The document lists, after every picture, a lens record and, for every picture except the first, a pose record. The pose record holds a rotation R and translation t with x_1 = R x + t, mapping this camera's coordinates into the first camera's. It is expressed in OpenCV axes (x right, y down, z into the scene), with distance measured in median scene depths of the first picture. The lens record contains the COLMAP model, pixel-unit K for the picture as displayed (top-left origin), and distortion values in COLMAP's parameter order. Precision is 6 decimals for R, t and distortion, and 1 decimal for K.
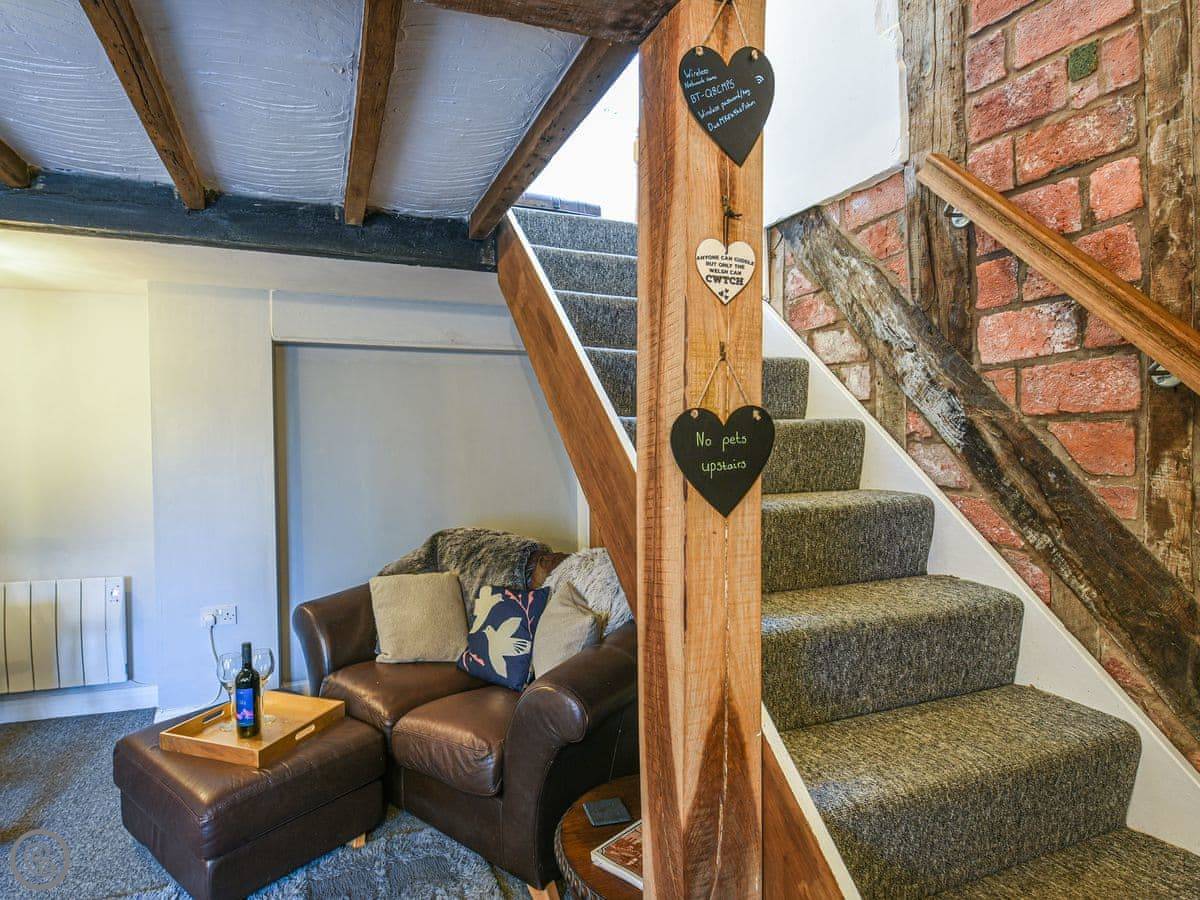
lens RADIAL K [[677.0, 0, 553.8], [0, 677.0, 457.8], [0, 0, 1]] dist [-0.000131, -0.002745]
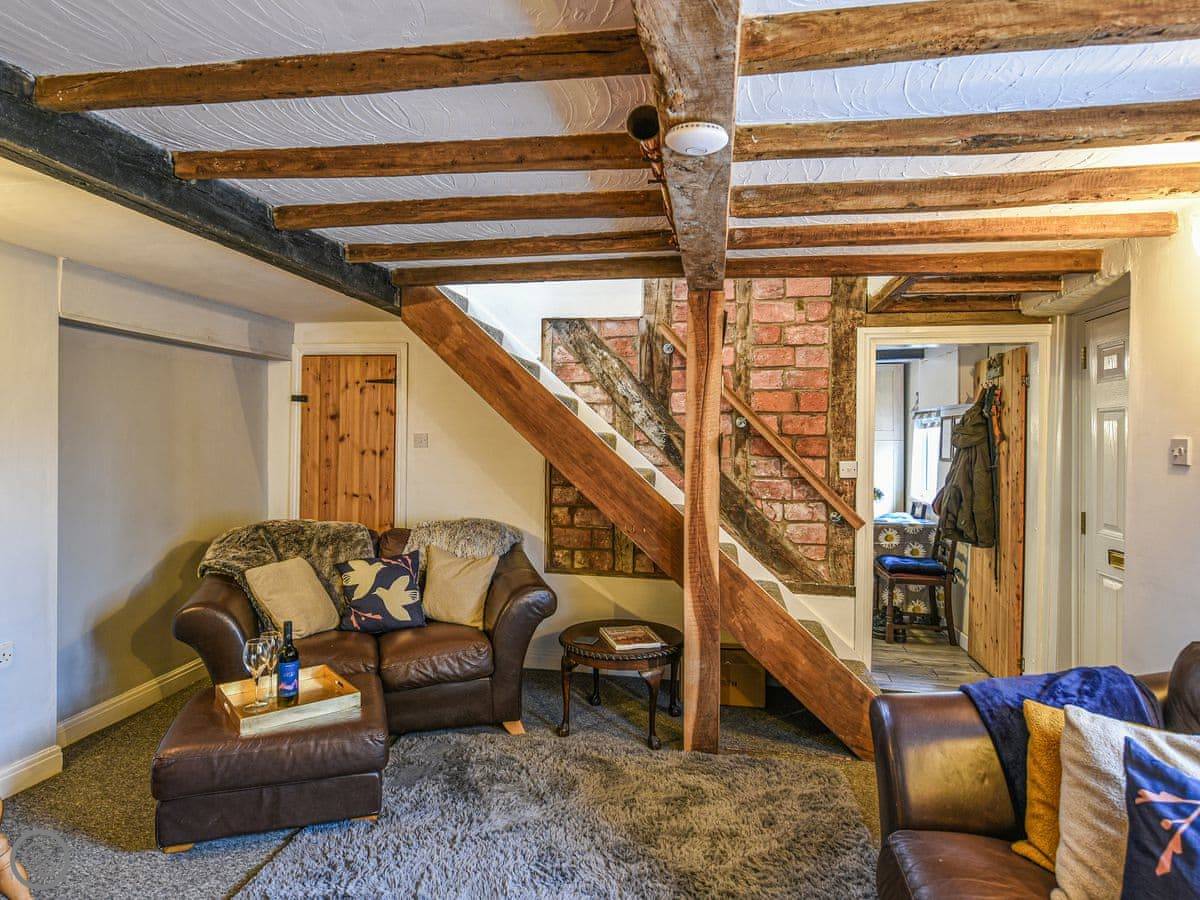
lens RADIAL K [[712.0, 0, 605.8], [0, 712.0, 439.3], [0, 0, 1]] dist [-0.000287, 0.000475]
pose [[0.506779, 0.012840, 0.861980, -1.194943], [0.009245, 0.999751, -0.020327, 0.003280], [-0.862026, 0.018271, 0.506534, -0.044195]]
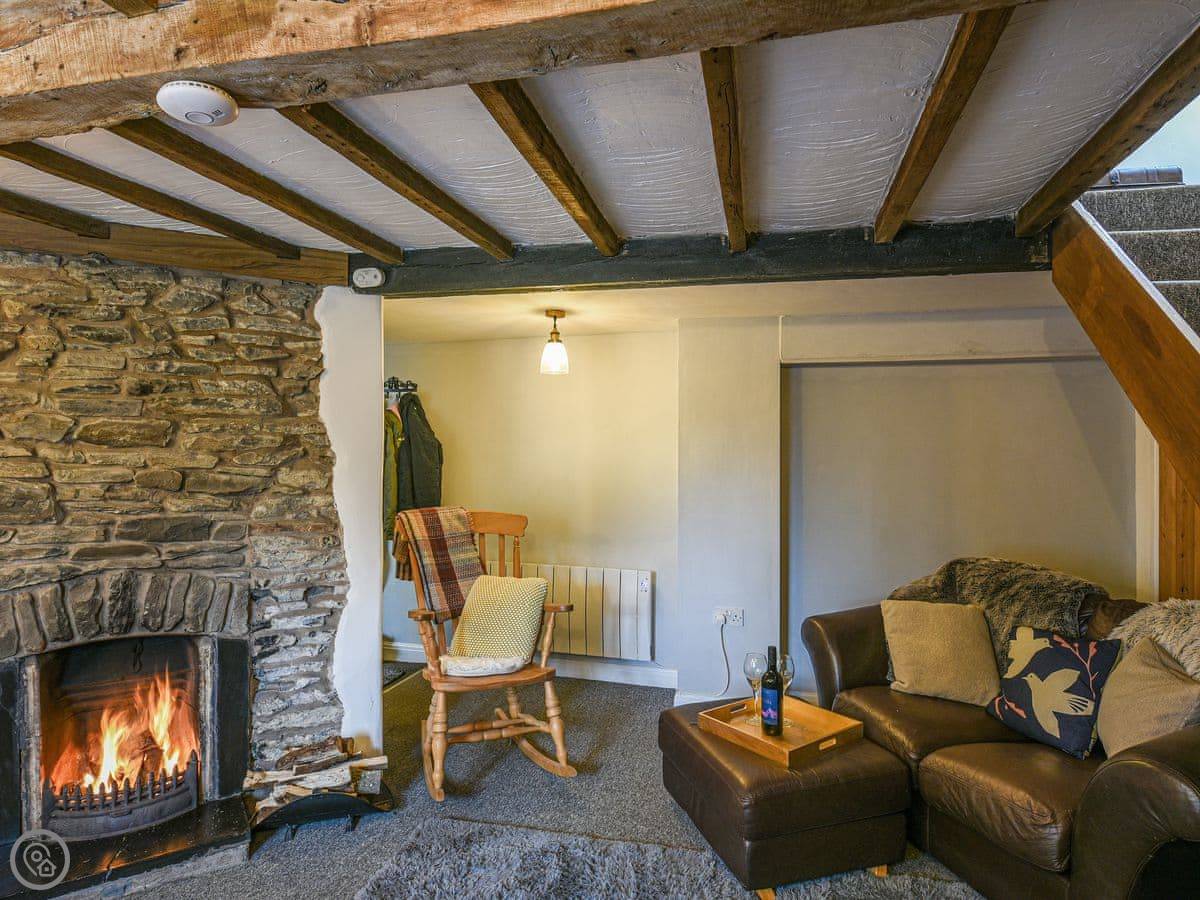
lens RADIAL K [[677.0, 0, 596.5], [0, 677.0, 454.8], [0, 0, 1]] dist [-0.000131, -0.002745]
pose [[0.829545, 0.012436, -0.558302, -0.090665], [-0.029133, 0.999354, -0.021026, 0.001222], [0.557680, 0.033707, 0.829371, -0.054536]]
